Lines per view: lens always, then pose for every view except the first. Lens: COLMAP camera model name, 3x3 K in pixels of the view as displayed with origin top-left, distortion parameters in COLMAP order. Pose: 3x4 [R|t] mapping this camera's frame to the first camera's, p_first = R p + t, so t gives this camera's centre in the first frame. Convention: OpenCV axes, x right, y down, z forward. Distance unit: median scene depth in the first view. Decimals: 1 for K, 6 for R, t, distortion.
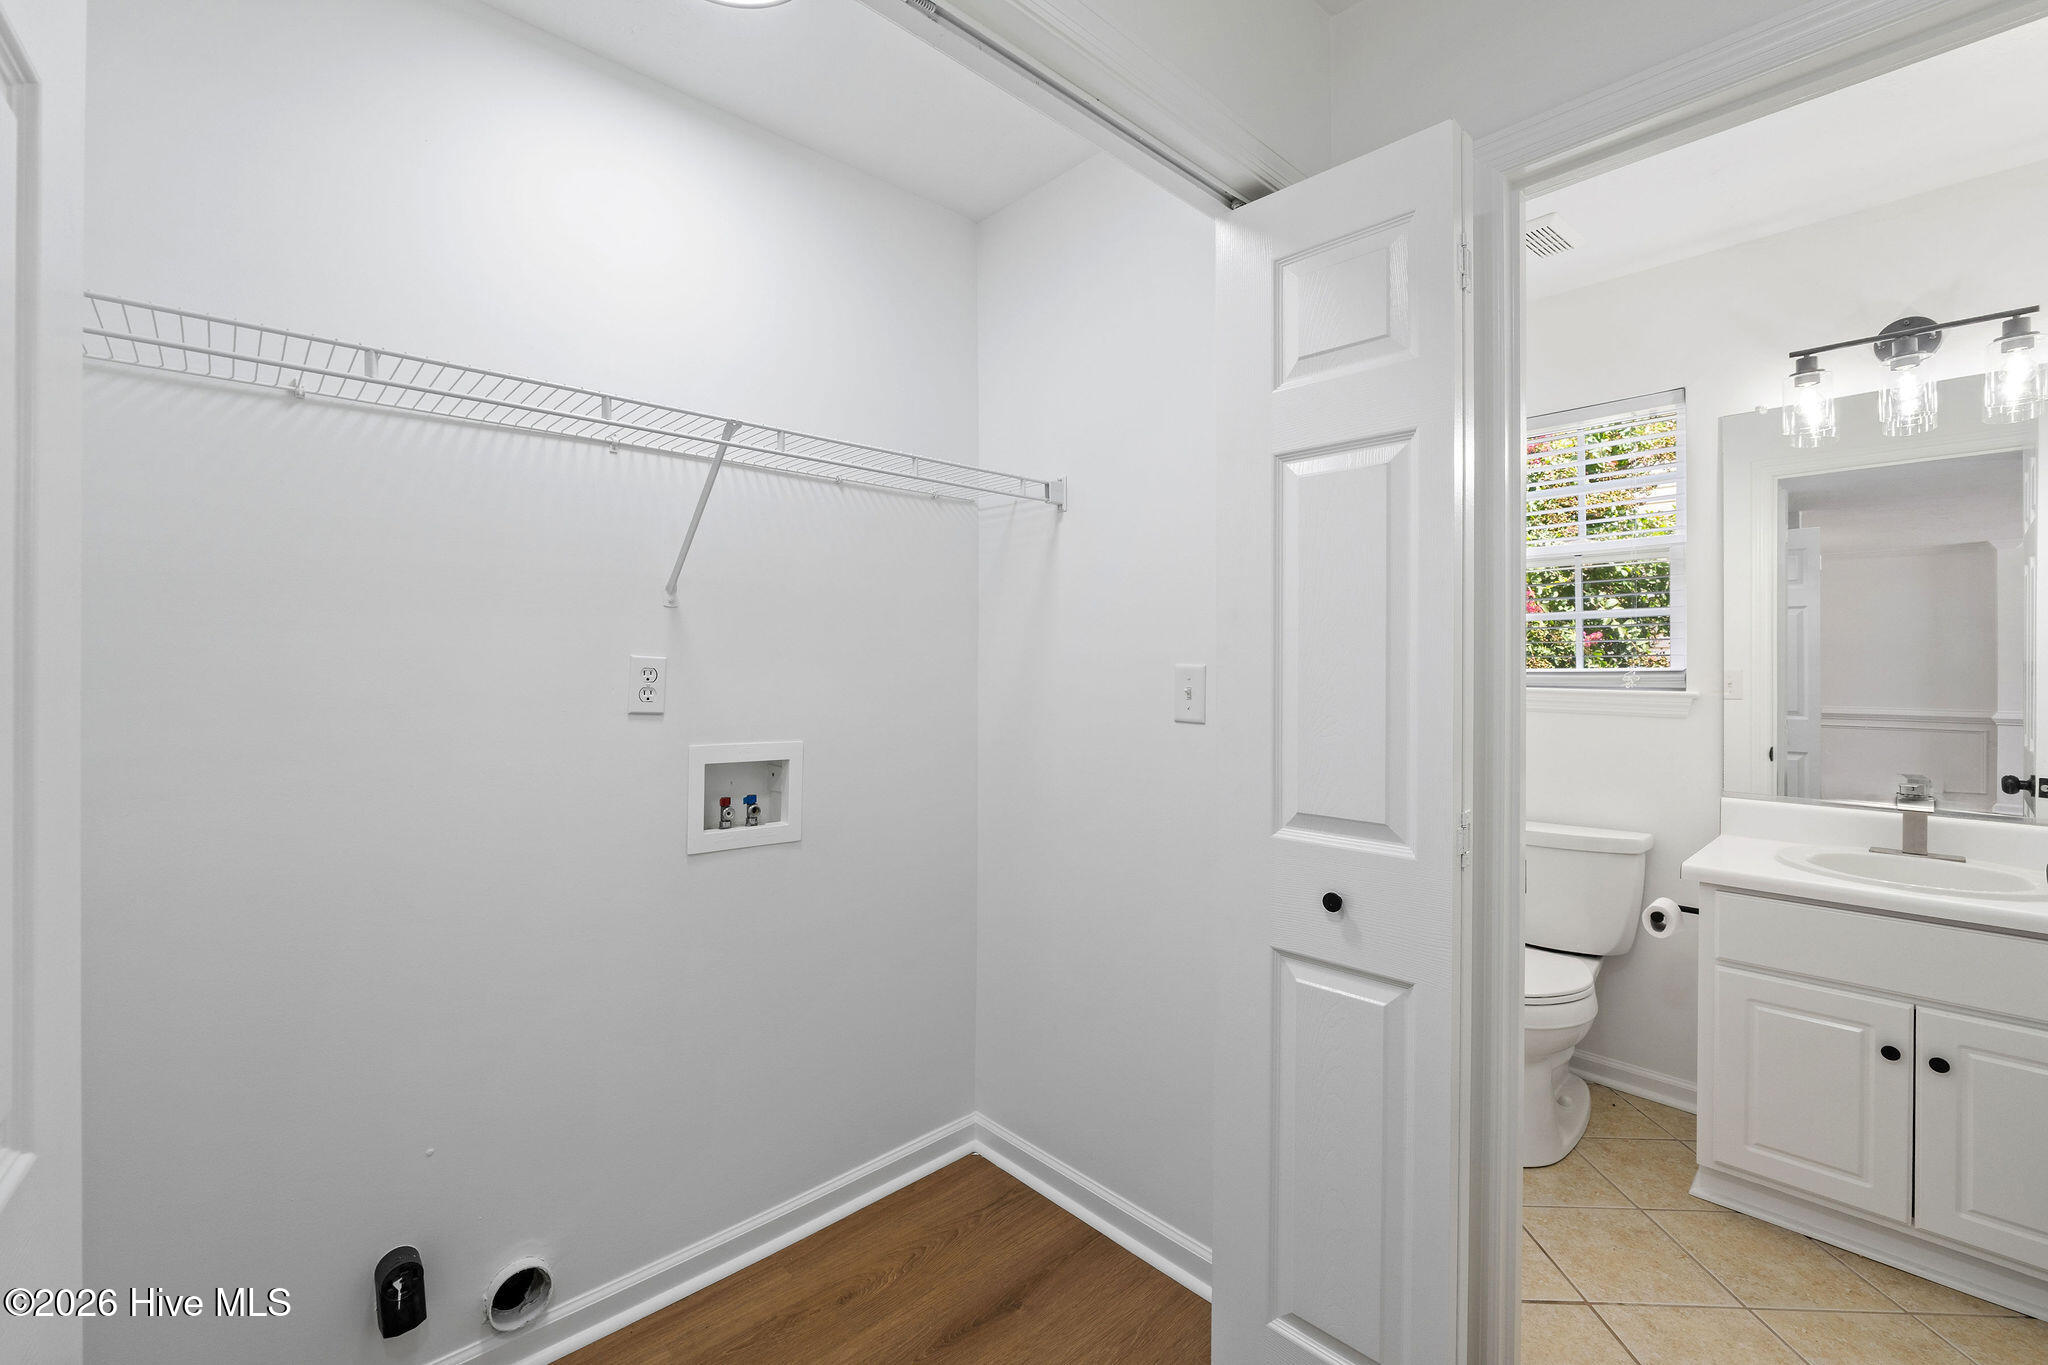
lens RADIAL K [[876.0, 0, 1015.6], [0, 876.0, 675.3], [0, 0, 1]] dist [-0.017034, 0.000553]
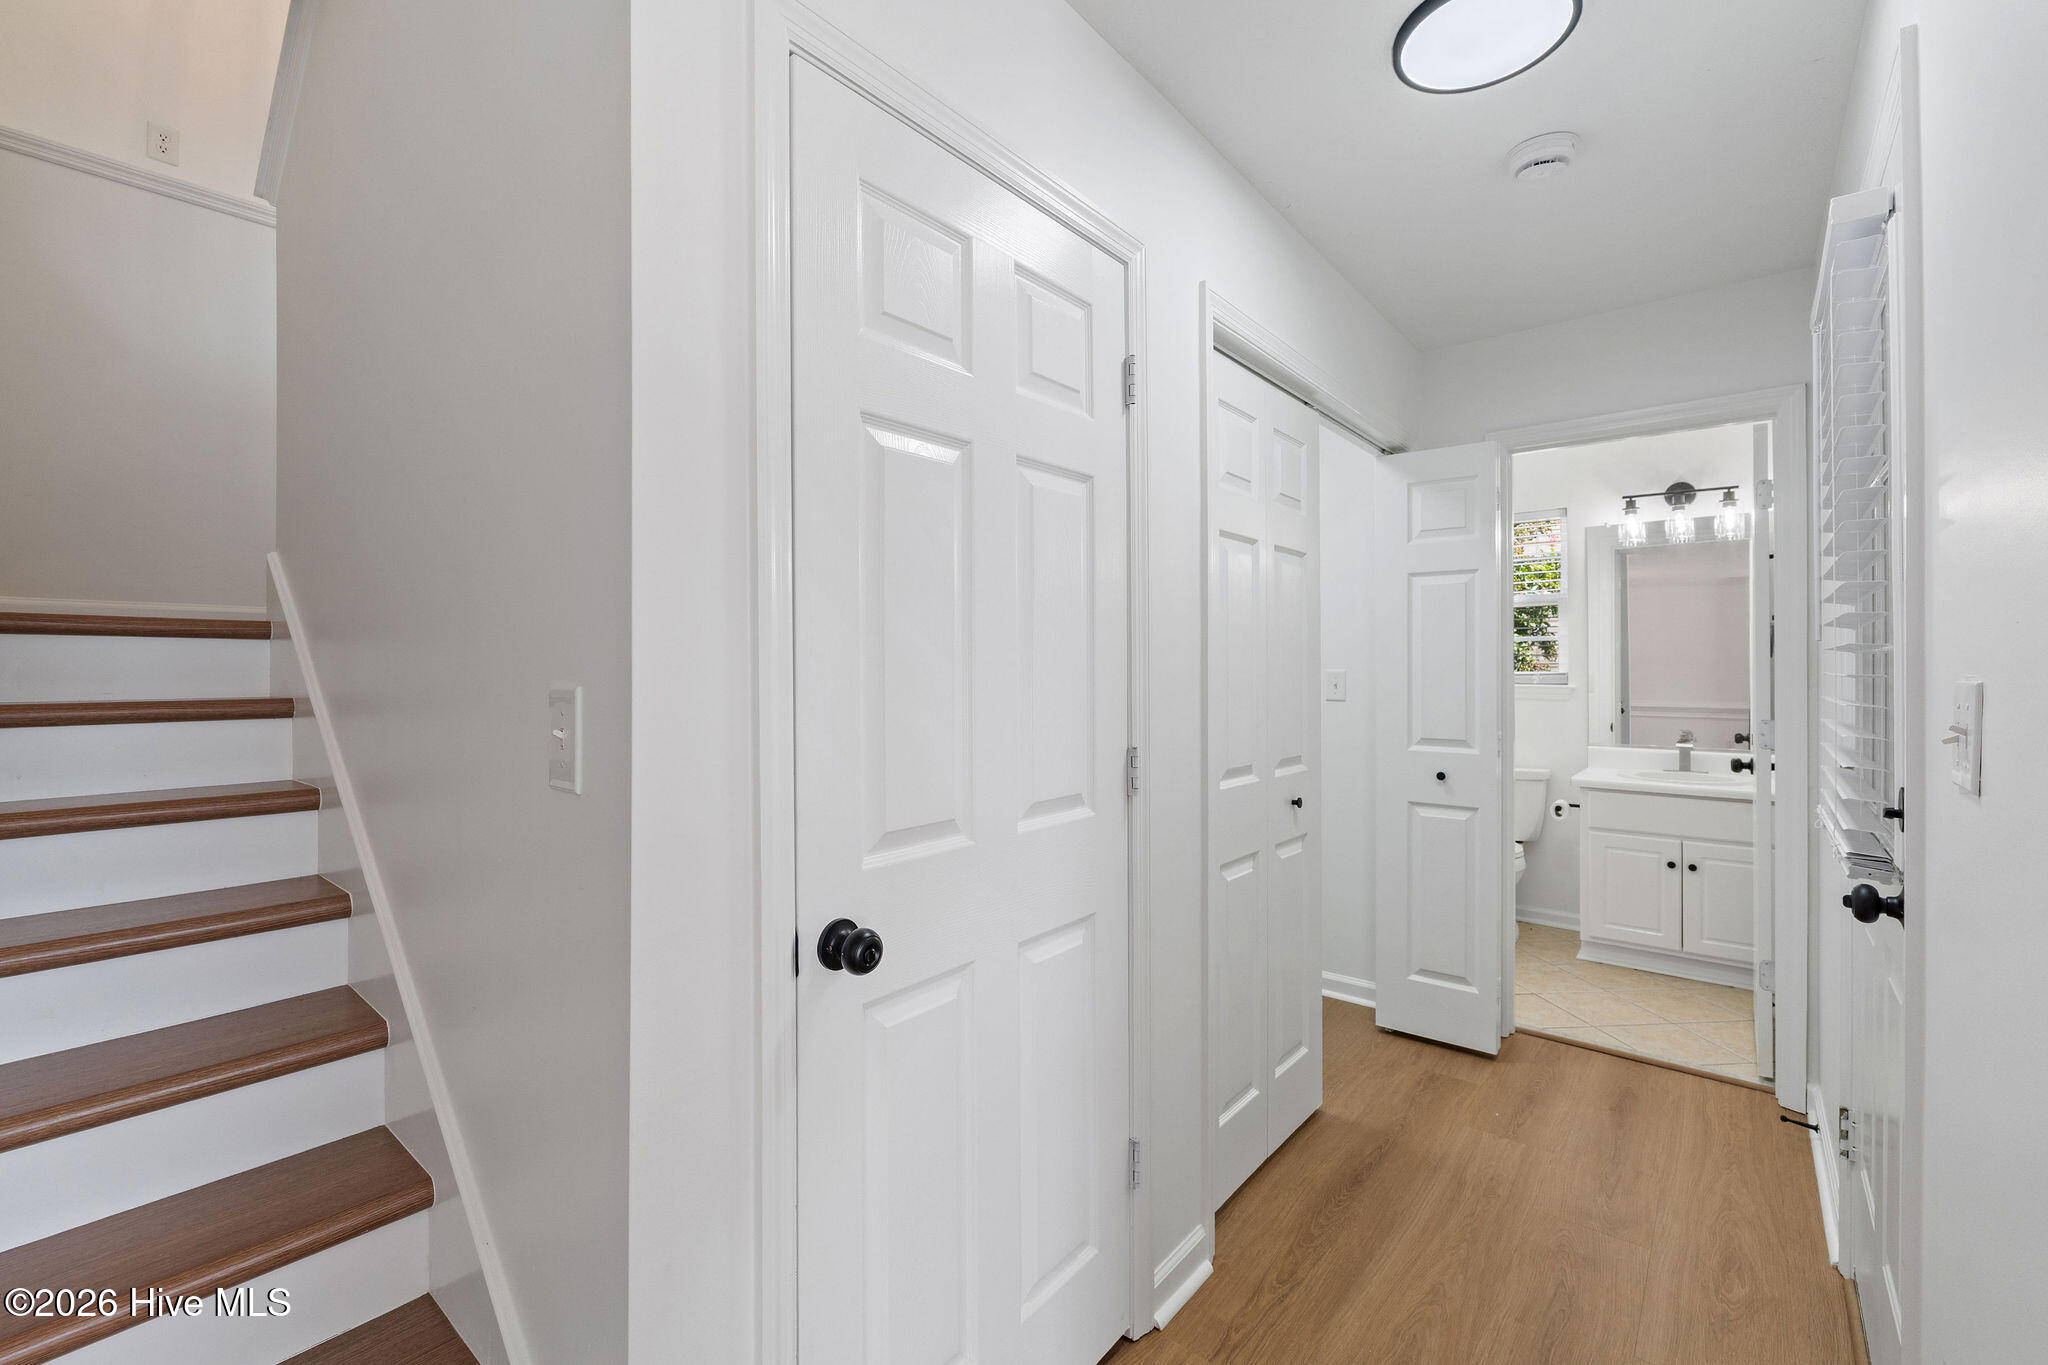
lens RADIAL K [[876.0, 0, 1033.6], [0, 876.0, 681.4], [0, 0, 1]] dist [-0.017034, 0.000553]
pose [[0.990812, -0.005980, 0.135113, -0.624848], [0.006186, 0.999980, -0.001110, 0.007522], [-0.135103, 0.001935, 0.990830, -0.693796]]
